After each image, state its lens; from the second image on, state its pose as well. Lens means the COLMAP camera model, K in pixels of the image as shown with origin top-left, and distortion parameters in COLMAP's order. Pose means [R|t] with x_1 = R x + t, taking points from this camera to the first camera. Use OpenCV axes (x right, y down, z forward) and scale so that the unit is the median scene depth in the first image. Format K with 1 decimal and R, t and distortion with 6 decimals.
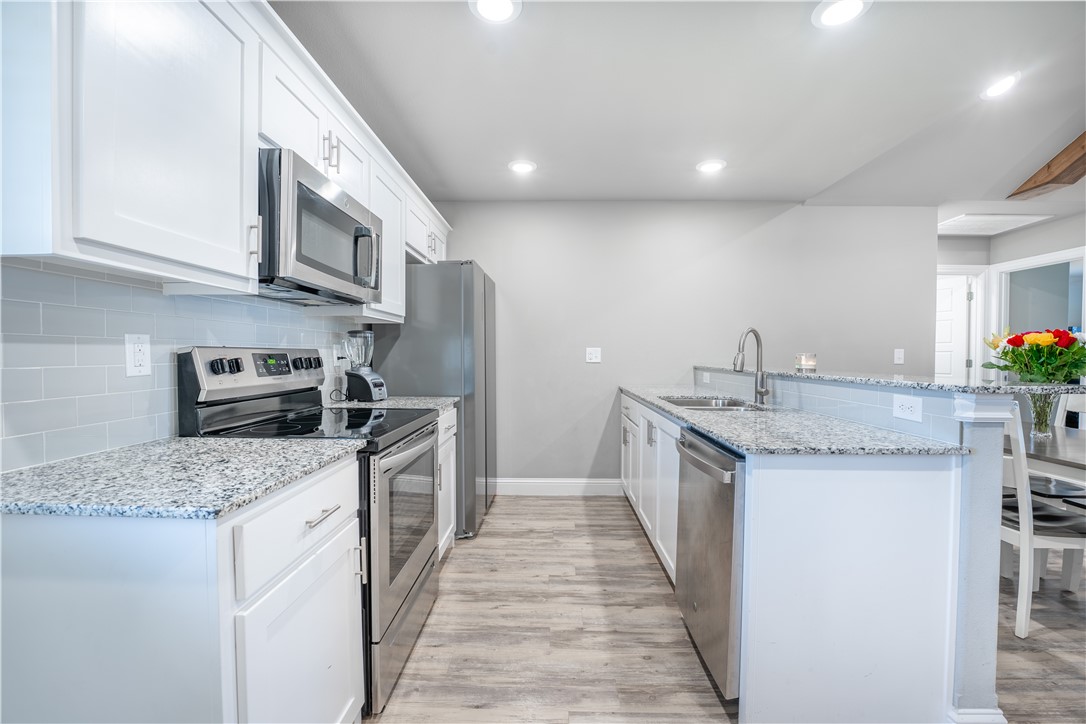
lens RADIAL K [[446.1, 0, 543.0], [0, 446.1, 362.0], [0, 0, 1]] dist [-0.033773, 0.005814]
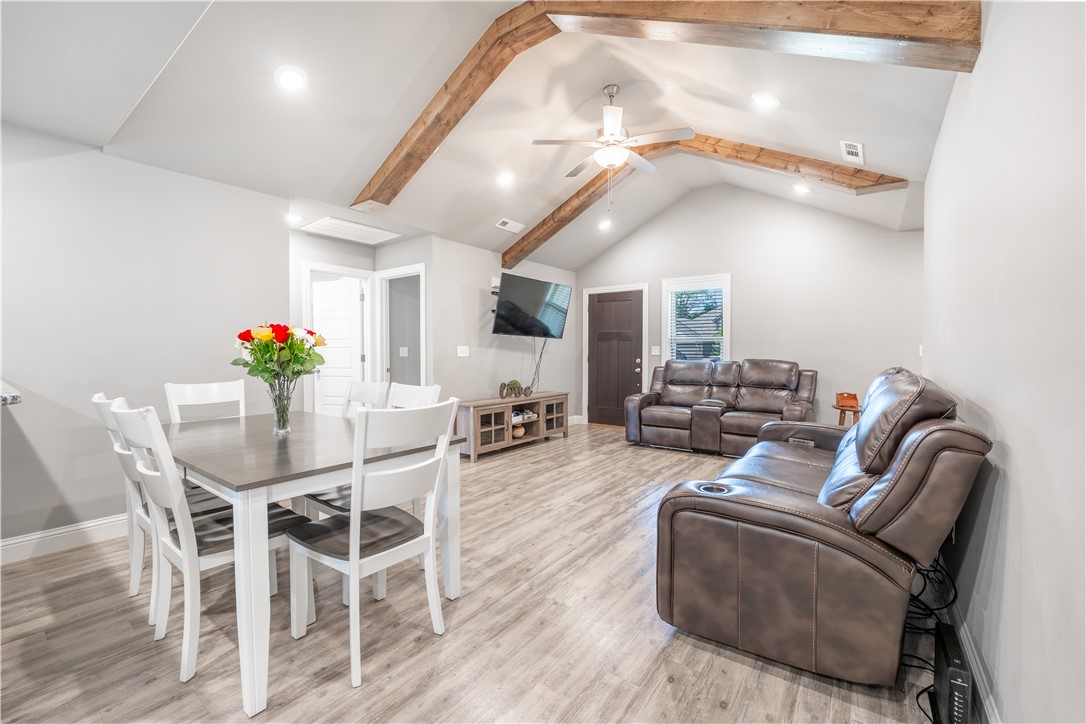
lens RADIAL K [[449.3, 0, 543.4], [0, 449.3, 360.3], [0, 0, 1]] dist [-0.031173, 0.005869]
pose [[0.570570, -0.020334, 0.820997, 0.609954], [0.016199, 0.999778, 0.013505, 0.001711], [-0.821089, 0.005594, 0.570772, -0.065426]]
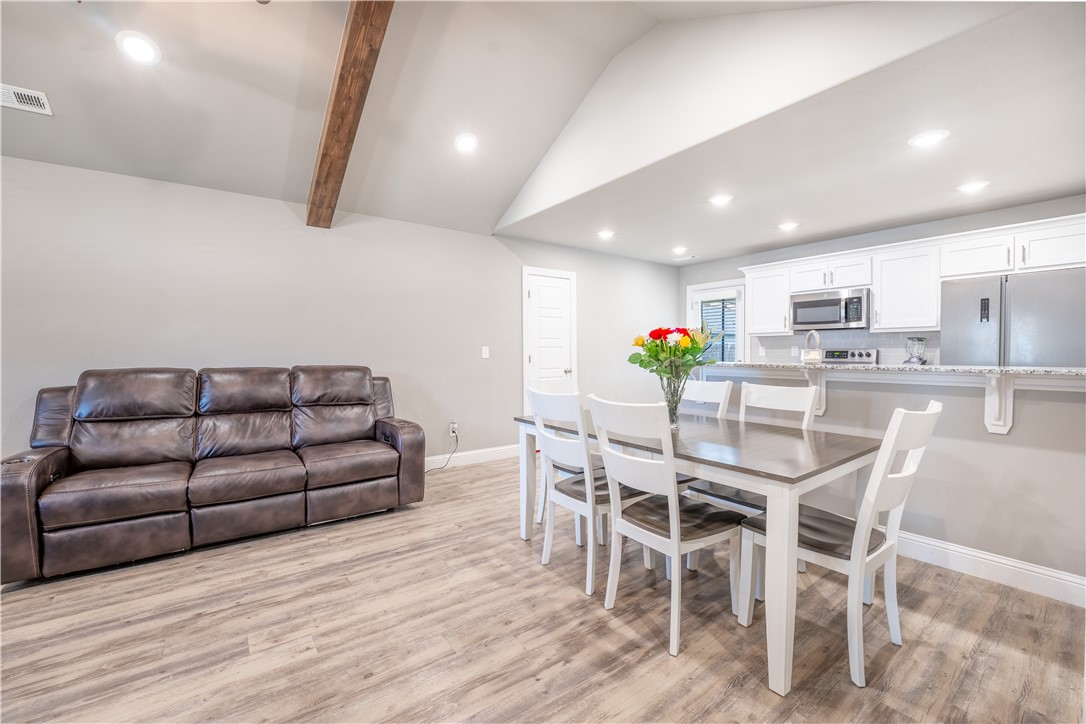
lens RADIAL K [[446.1, 0, 543.0], [0, 446.1, 362.0], [0, 0, 1]] dist [-0.033773, 0.005814]
pose [[-0.789508, 0.014736, -0.613563, 1.894581], [-0.008282, 0.999365, 0.034658, -0.021157], [0.613684, 0.032444, -0.788885, 1.517080]]
